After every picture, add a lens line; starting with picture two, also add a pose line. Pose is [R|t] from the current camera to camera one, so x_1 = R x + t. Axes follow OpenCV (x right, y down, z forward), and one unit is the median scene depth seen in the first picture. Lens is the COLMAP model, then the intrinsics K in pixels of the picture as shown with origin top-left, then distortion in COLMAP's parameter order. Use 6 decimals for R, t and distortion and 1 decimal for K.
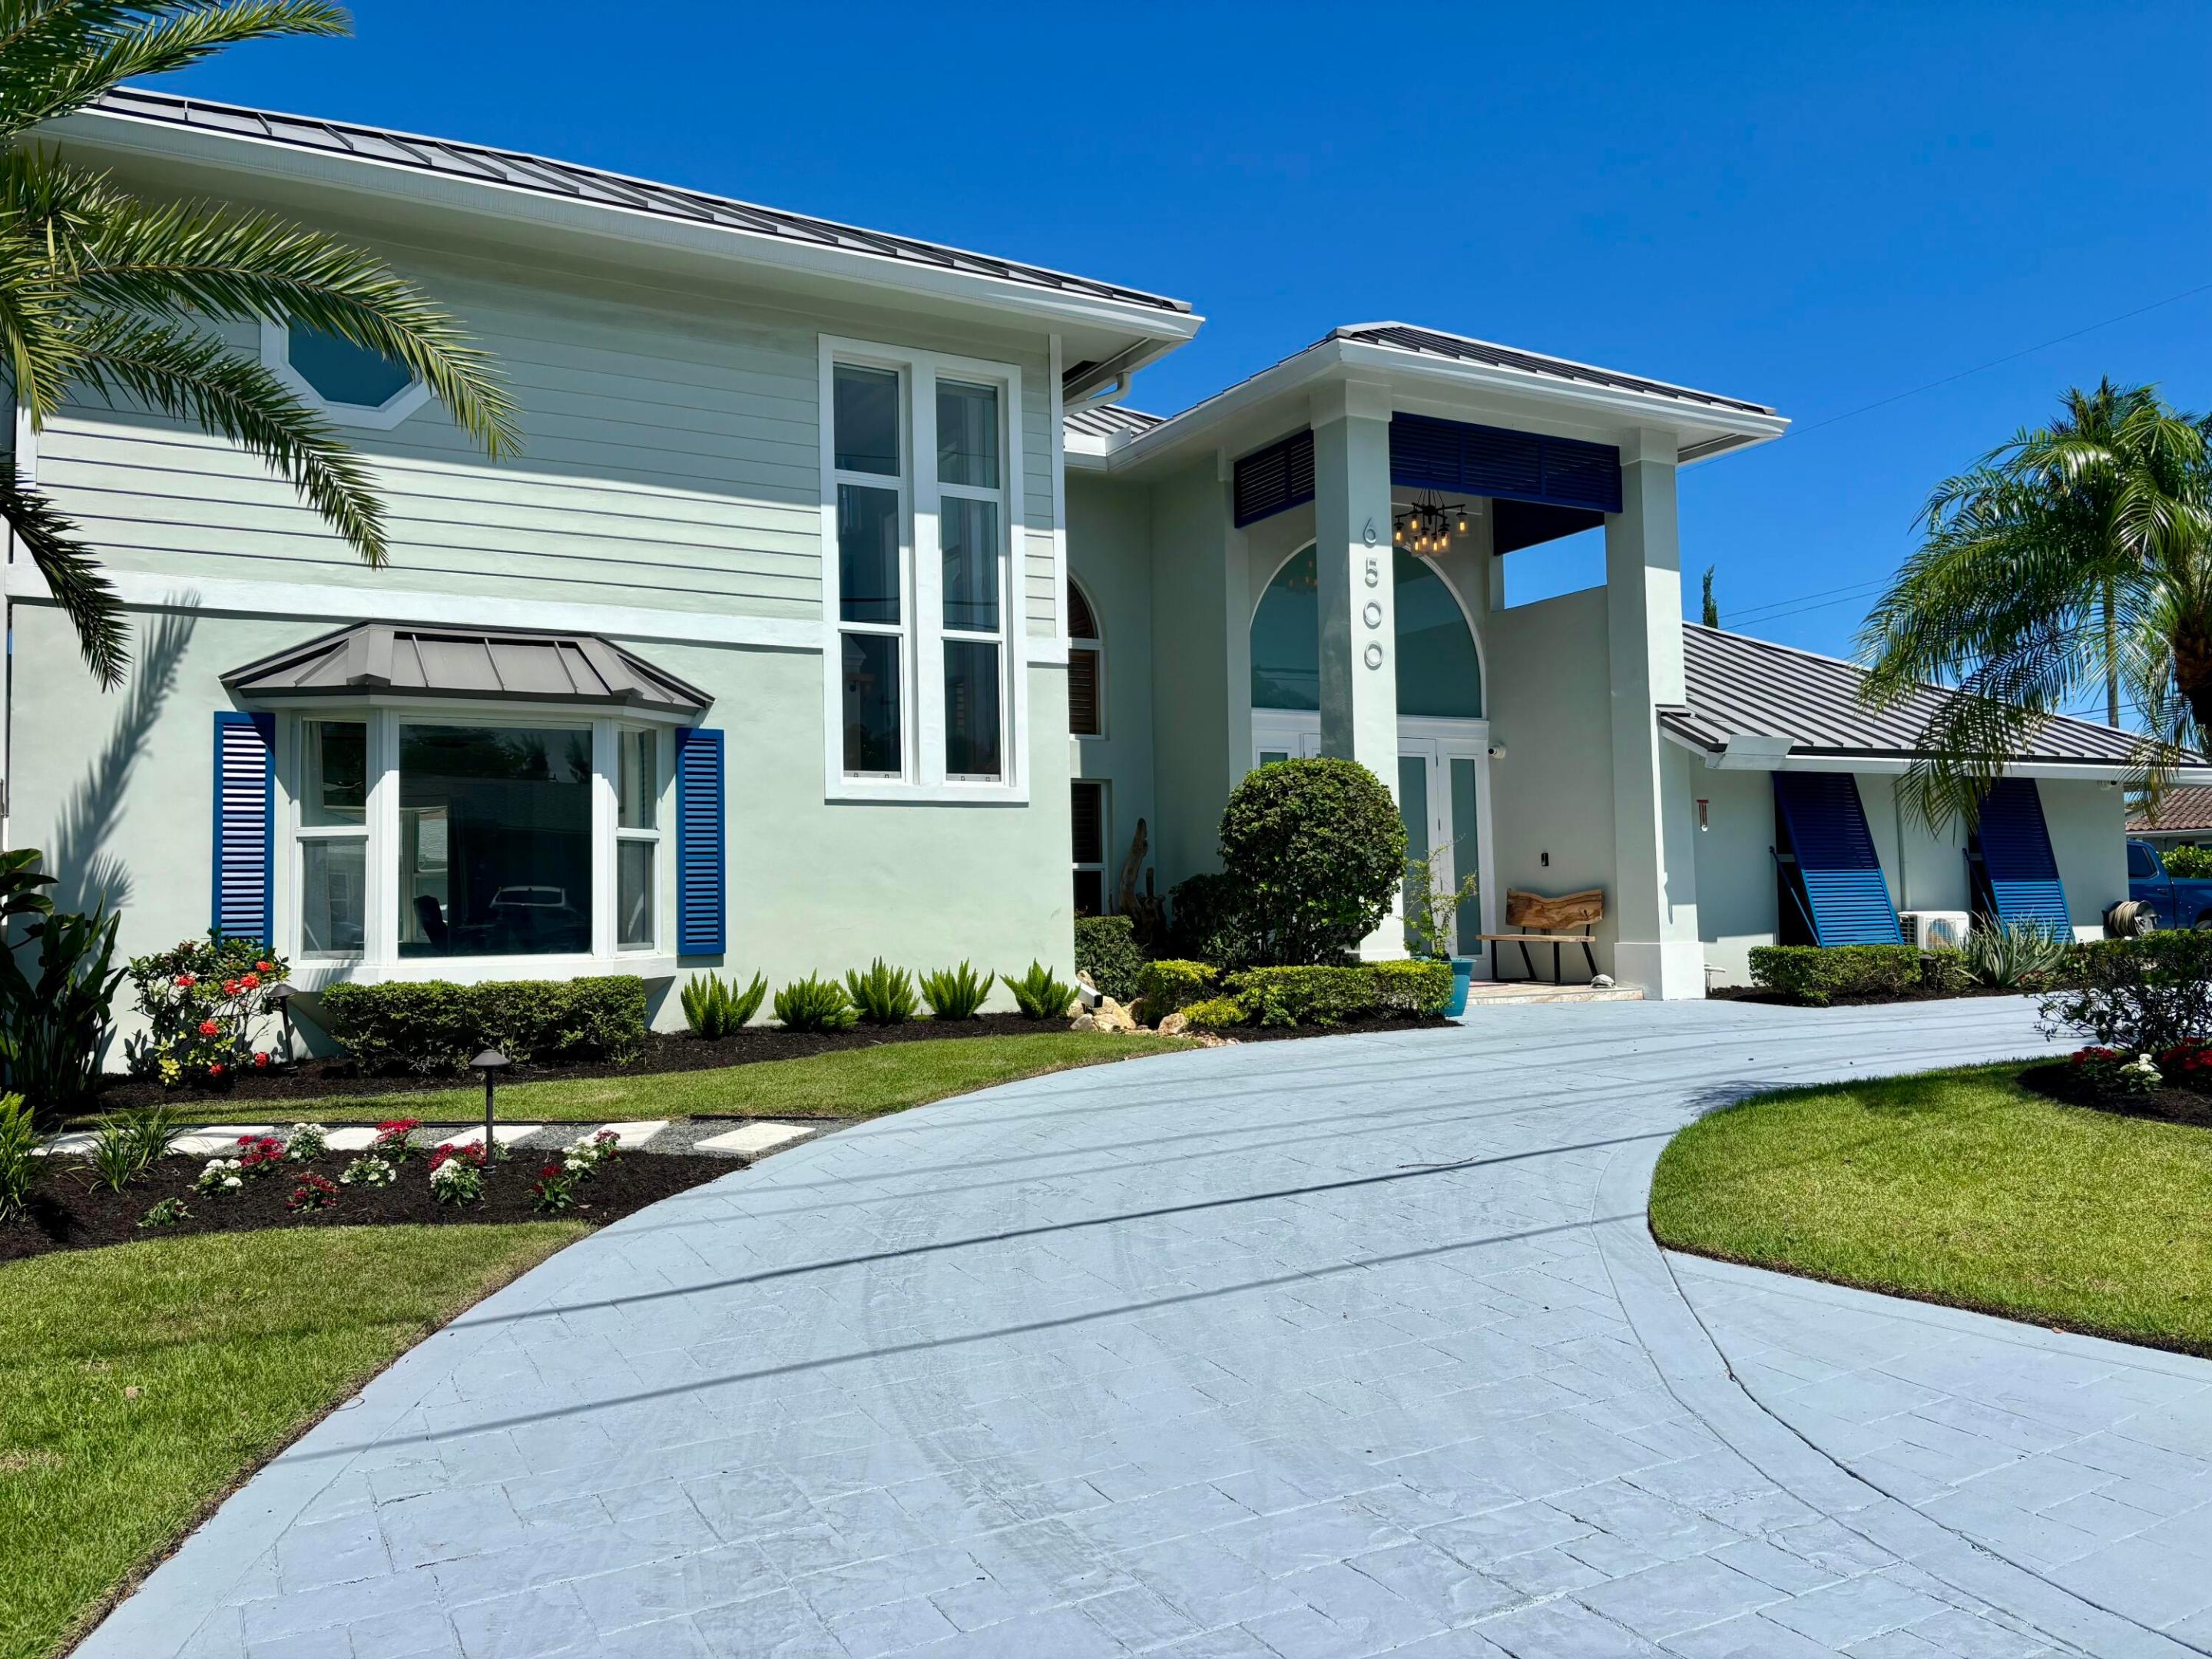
lens RADIAL K [[1790.2, 0, 1106.0], [0, 1790.2, 829.5], [0, 0, 1]] dist [0.002408, -0.004212]
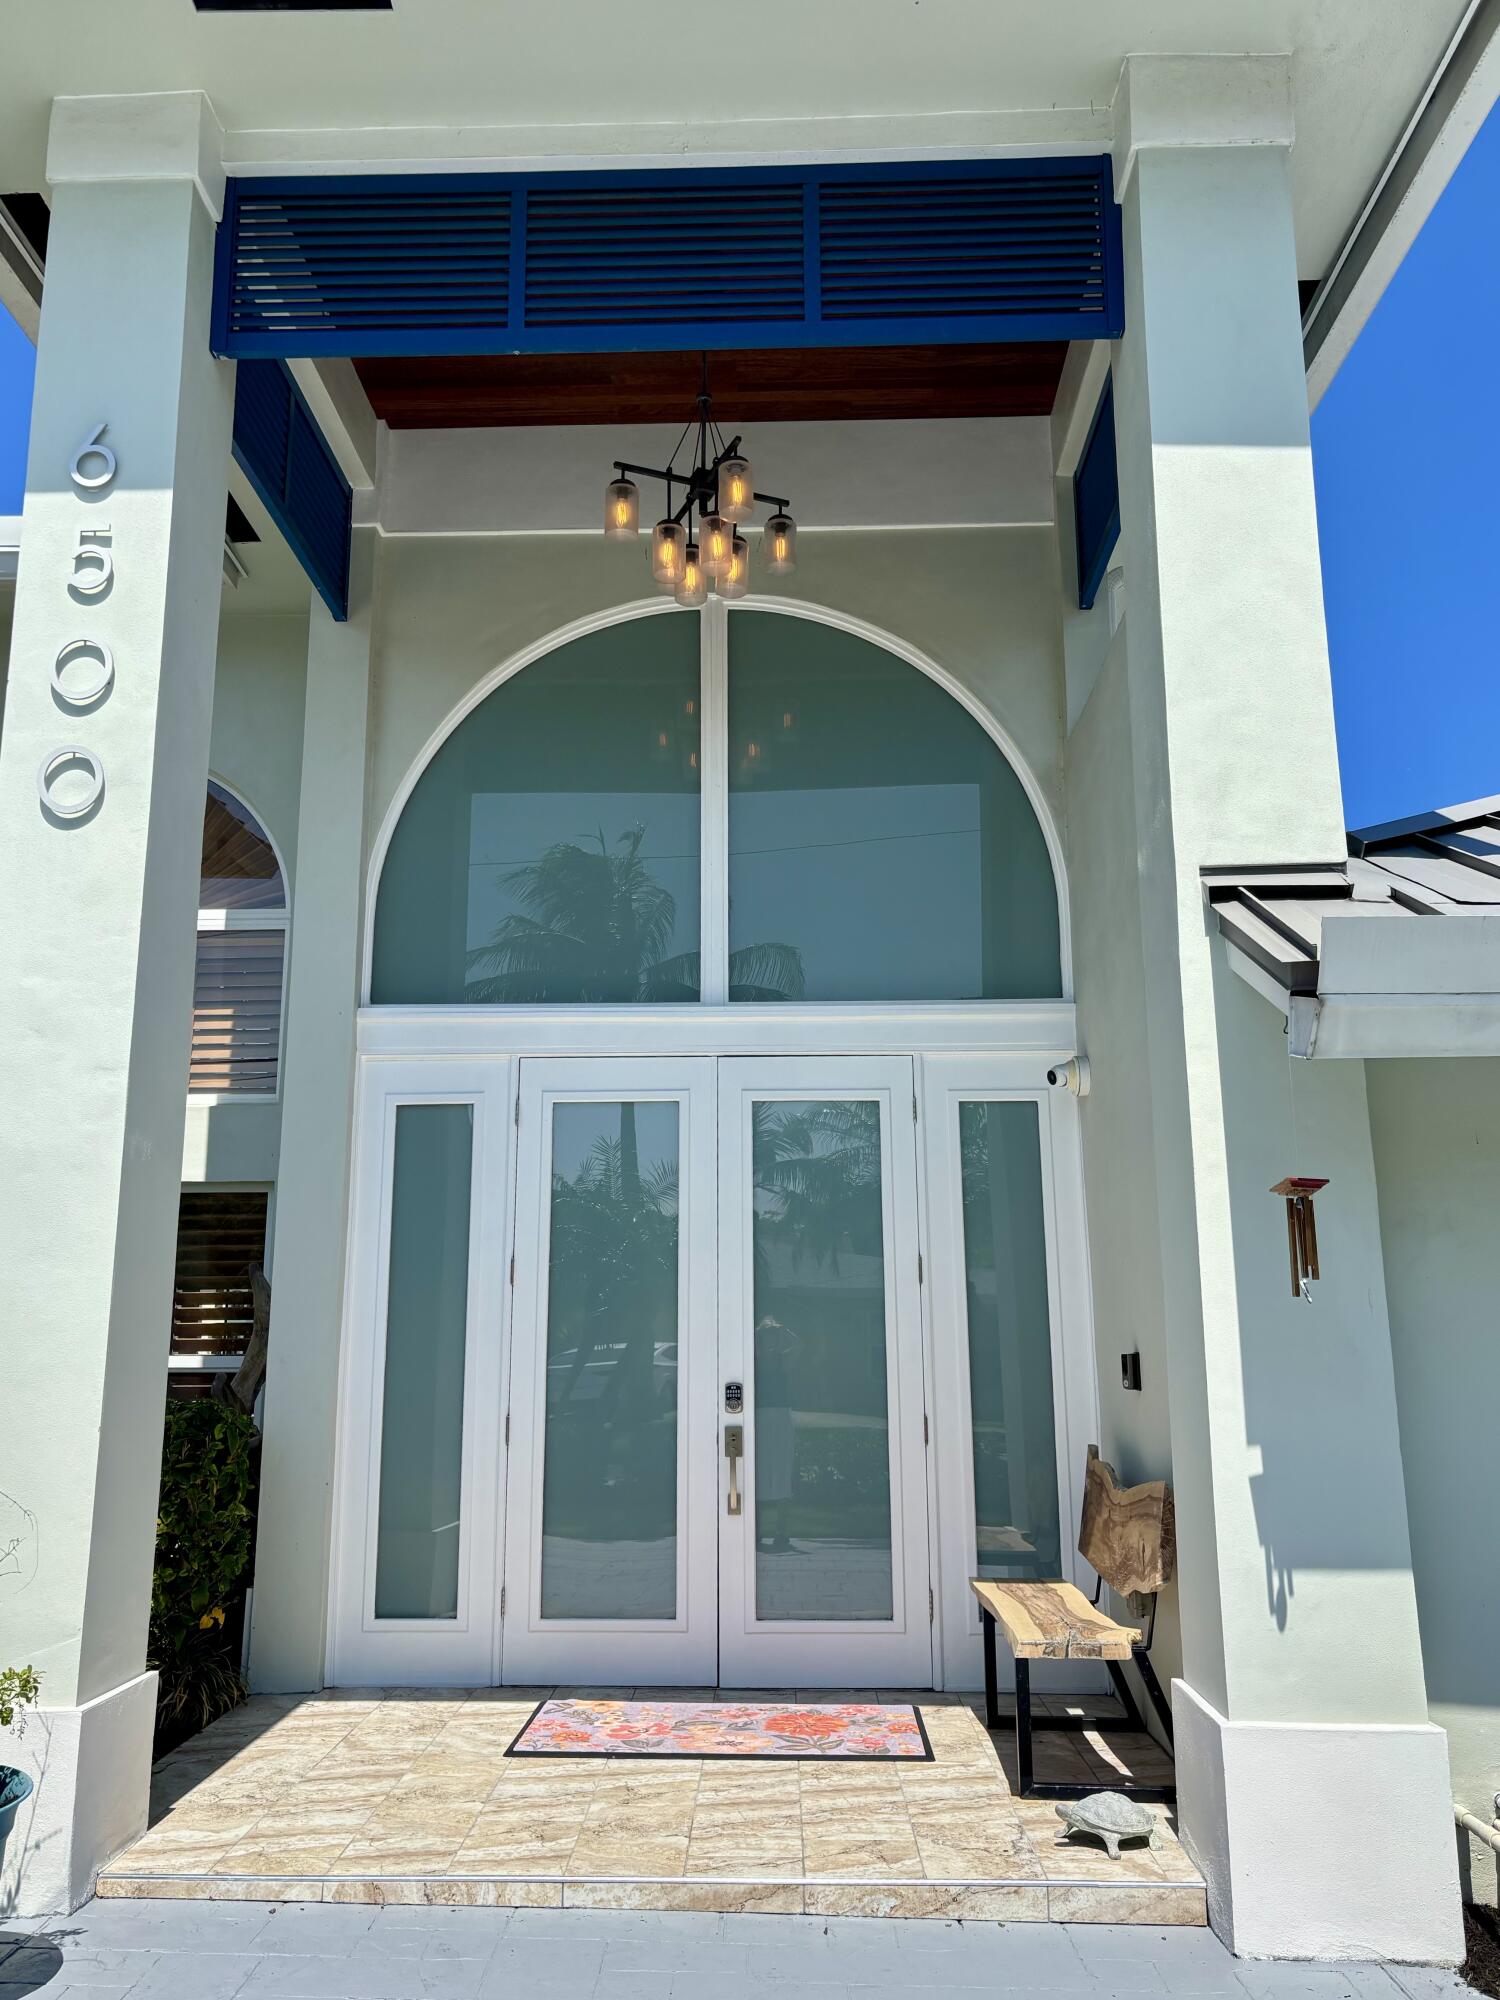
lens RADIAL K [[1618.6, 0, 750.0], [0, 1618.6, 1000.0], [0, 0, 1]] dist [0.002408, -0.004212]
pose [[0.851203, -0.094557, -0.516249, 0.495855], [0.012640, 0.987045, -0.159948, -0.006170], [0.524685, 0.129623, 0.841370, 0.961206]]
